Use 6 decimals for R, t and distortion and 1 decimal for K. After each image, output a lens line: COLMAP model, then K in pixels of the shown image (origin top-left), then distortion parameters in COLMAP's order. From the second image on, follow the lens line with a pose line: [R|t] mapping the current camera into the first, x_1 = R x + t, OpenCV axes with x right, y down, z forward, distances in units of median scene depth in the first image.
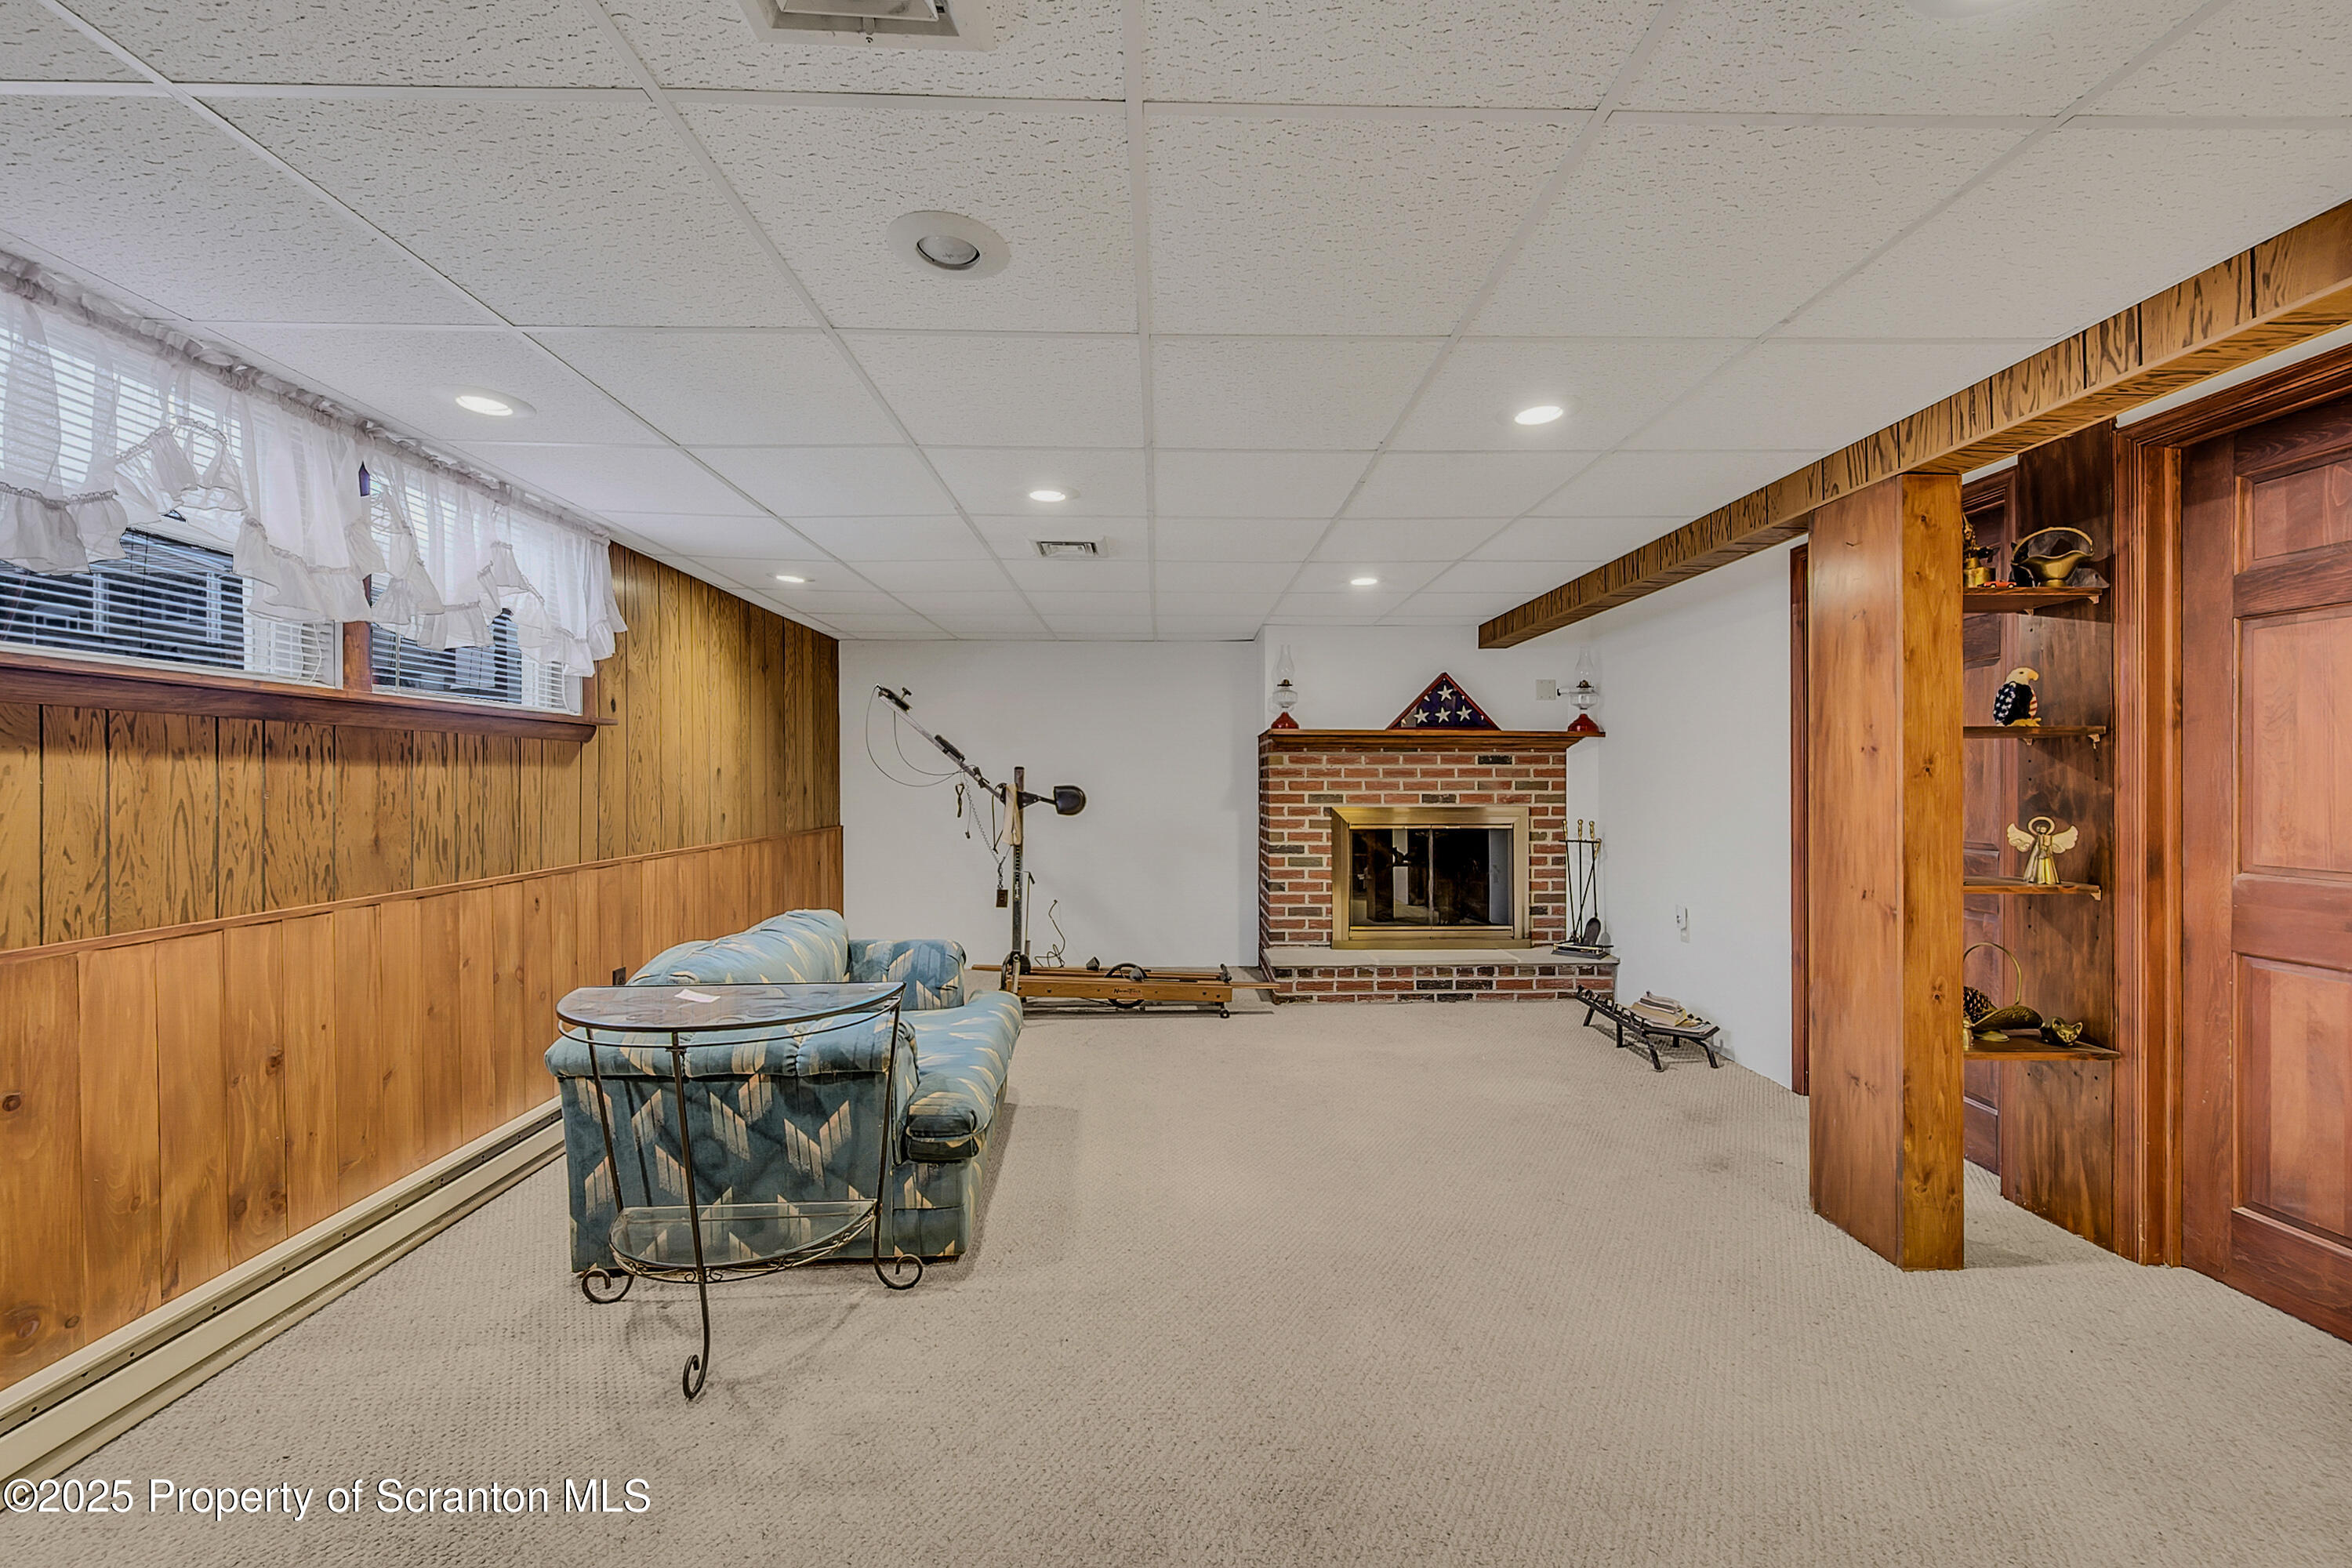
lens RADIAL K [[986.9, 0, 1189.2], [0, 986.9, 786.5], [0, 0, 1]] dist [-0.002065, -0.000099]
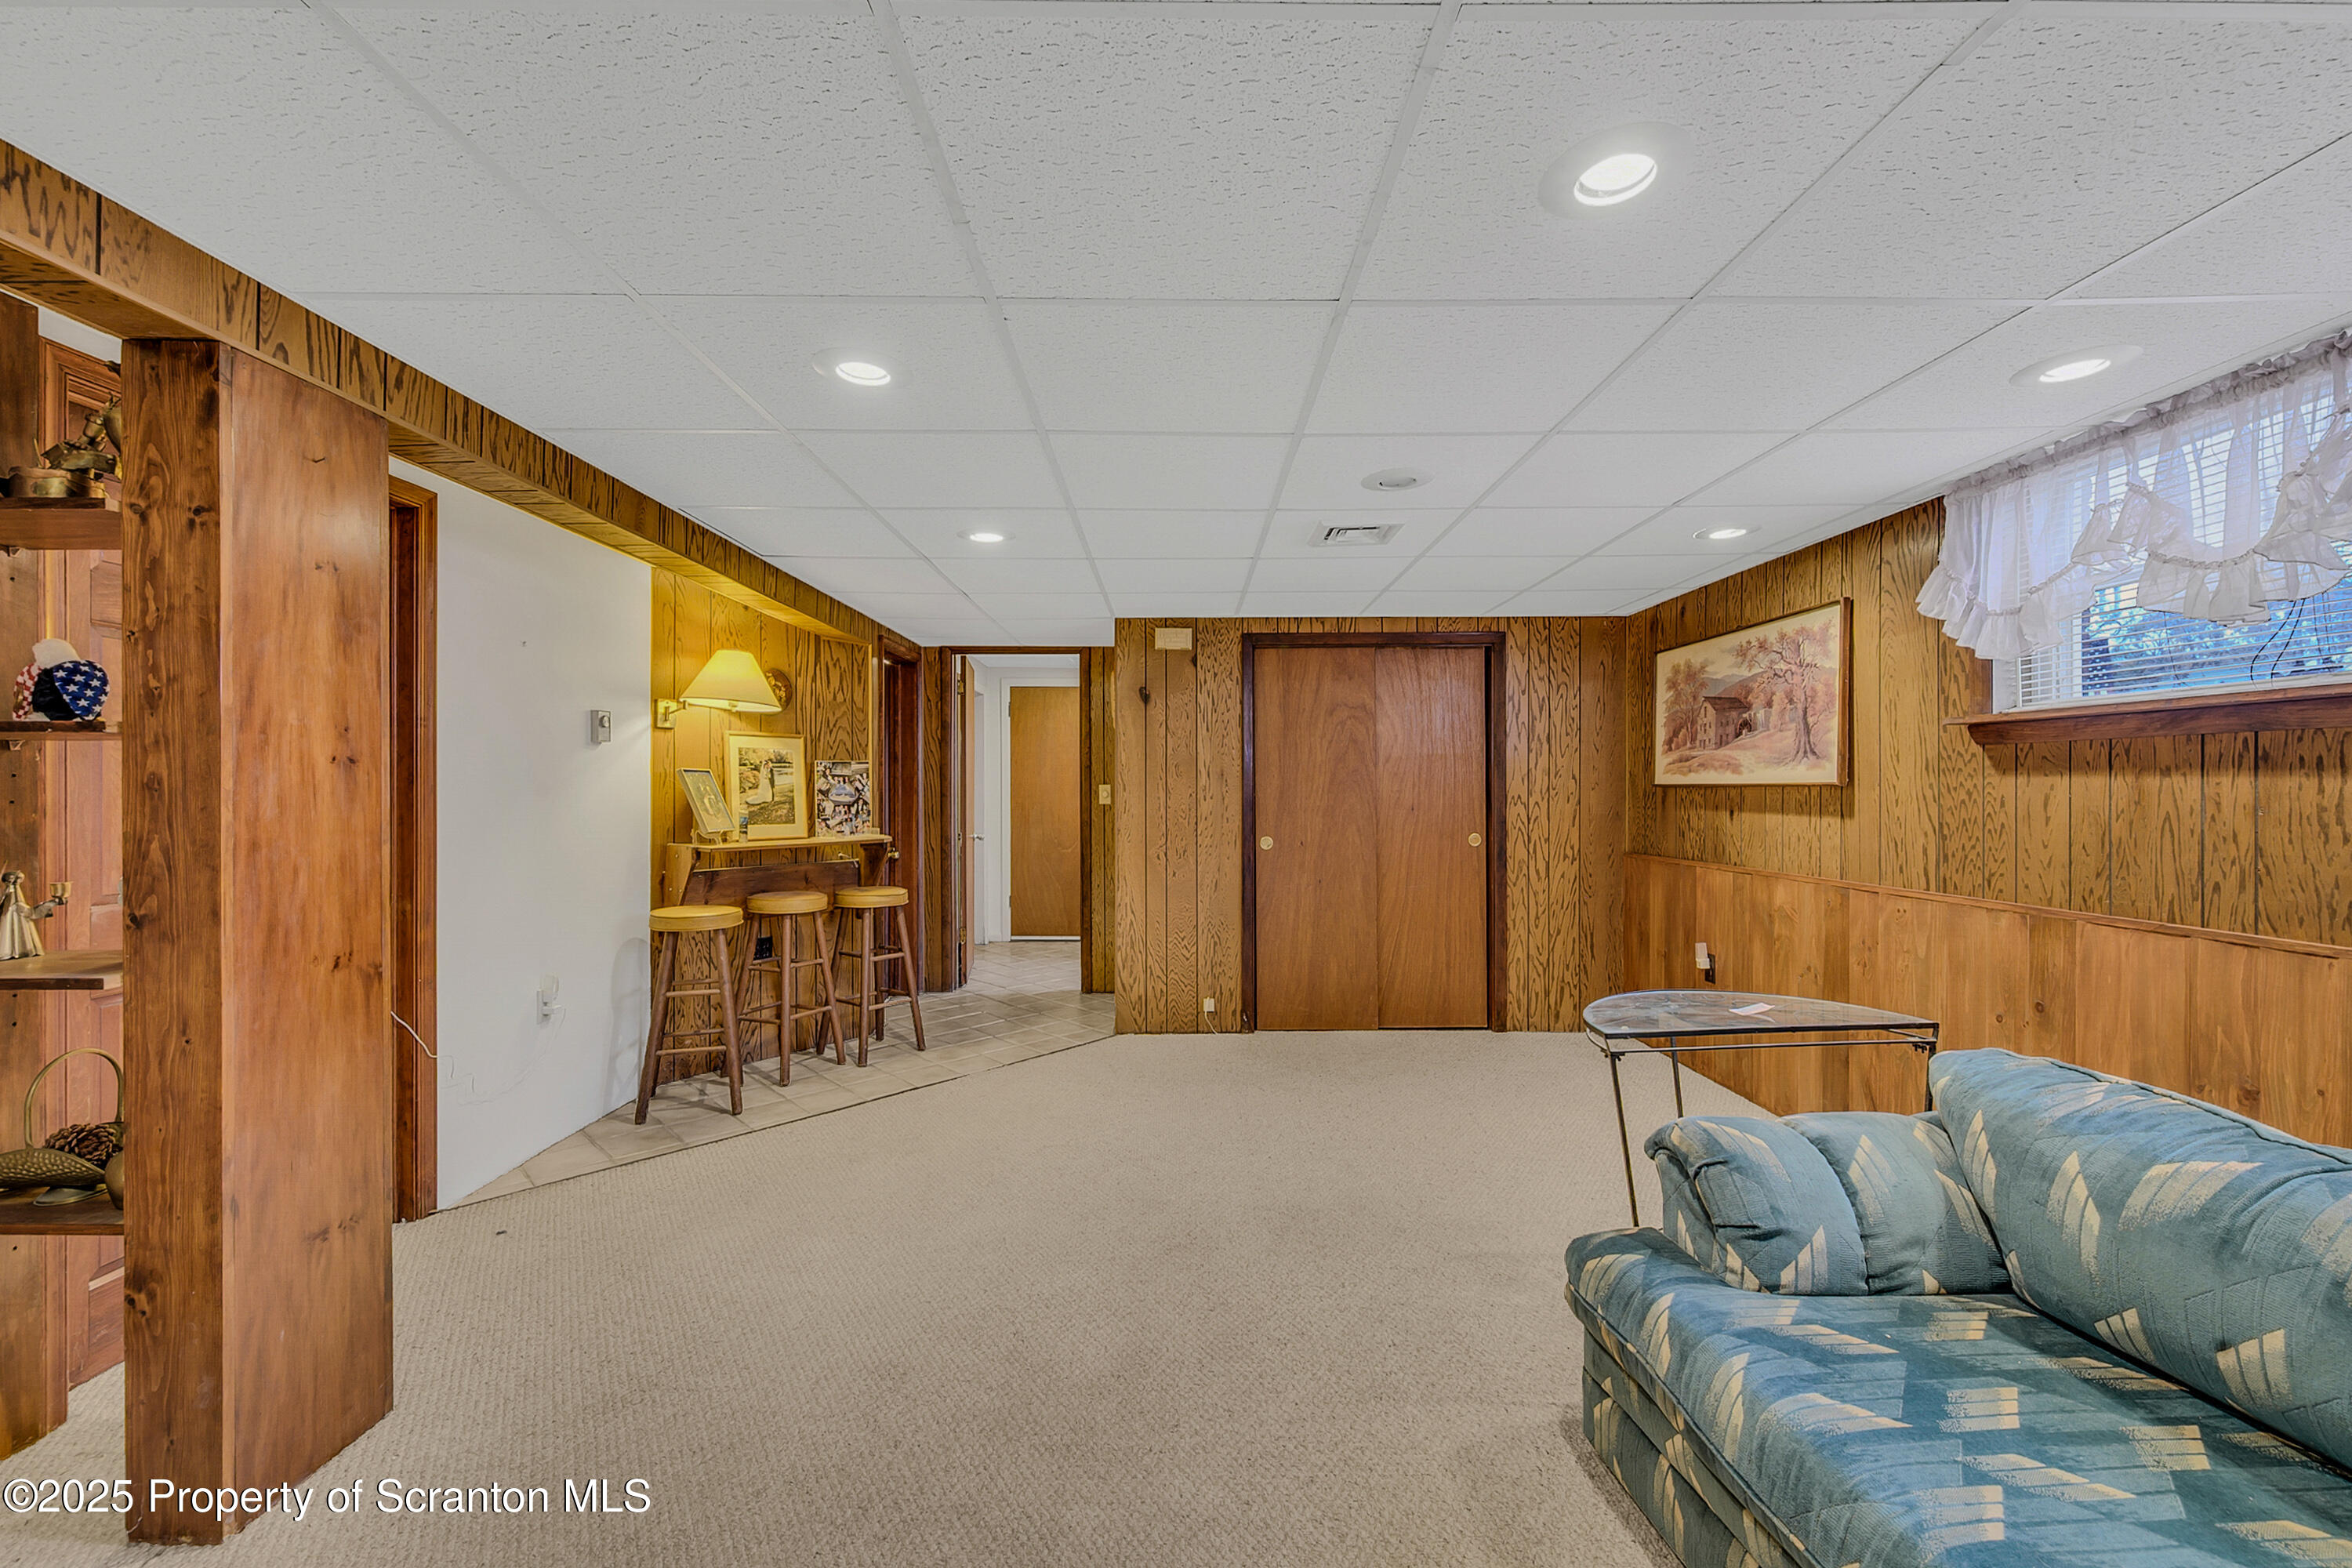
lens RADIAL K [[986.9, 0, 1172.3], [0, 986.9, 789.0], [0, 0, 1]] dist [-0.002065, -0.000099]
pose [[-0.999412, 0.003559, 0.034112, 0.065378], [0.003739, 0.999979, 0.005219, -0.021736], [-0.034093, 0.005344, -0.999404, 2.041401]]
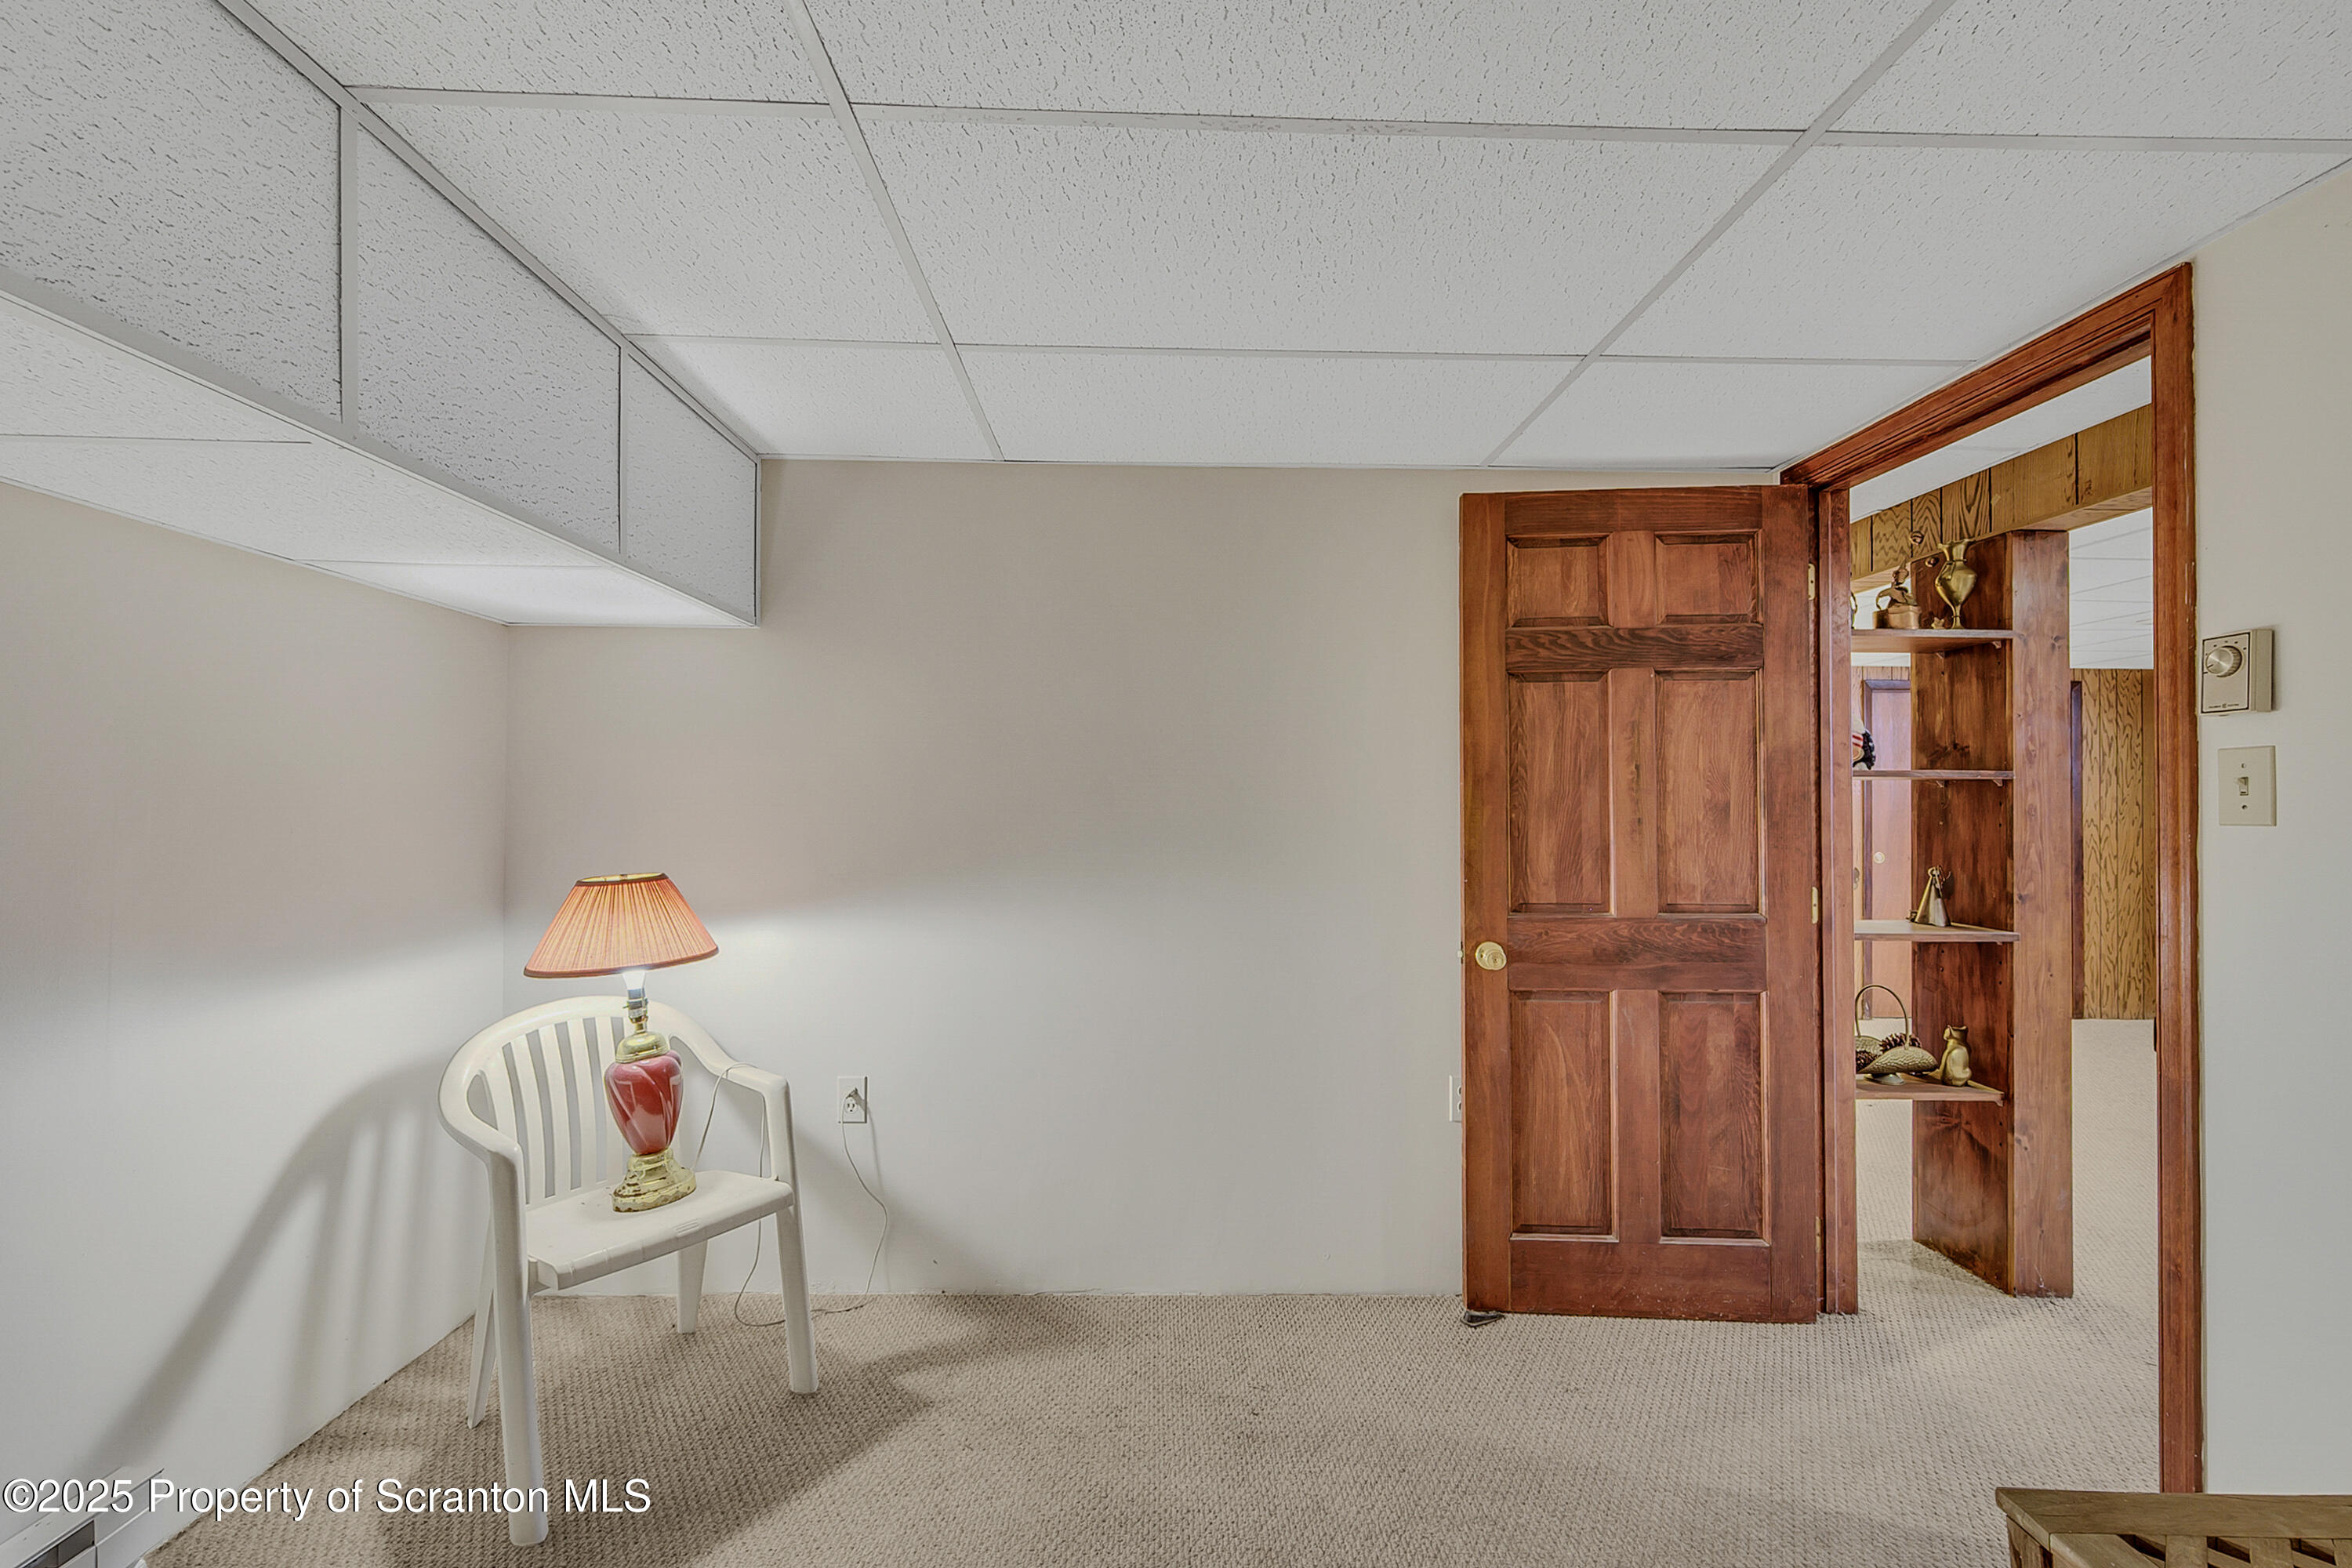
lens RADIAL K [[986.9, 0, 1159.8], [0, 986.9, 792.0], [0, 0, 1]] dist [-0.002065, -0.000099]
pose [[-0.999391, -0.007131, 0.034145, 1.891299], [-0.007300, 0.999962, -0.004839, -0.034647], [-0.034110, -0.005085, -0.999405, 2.541604]]
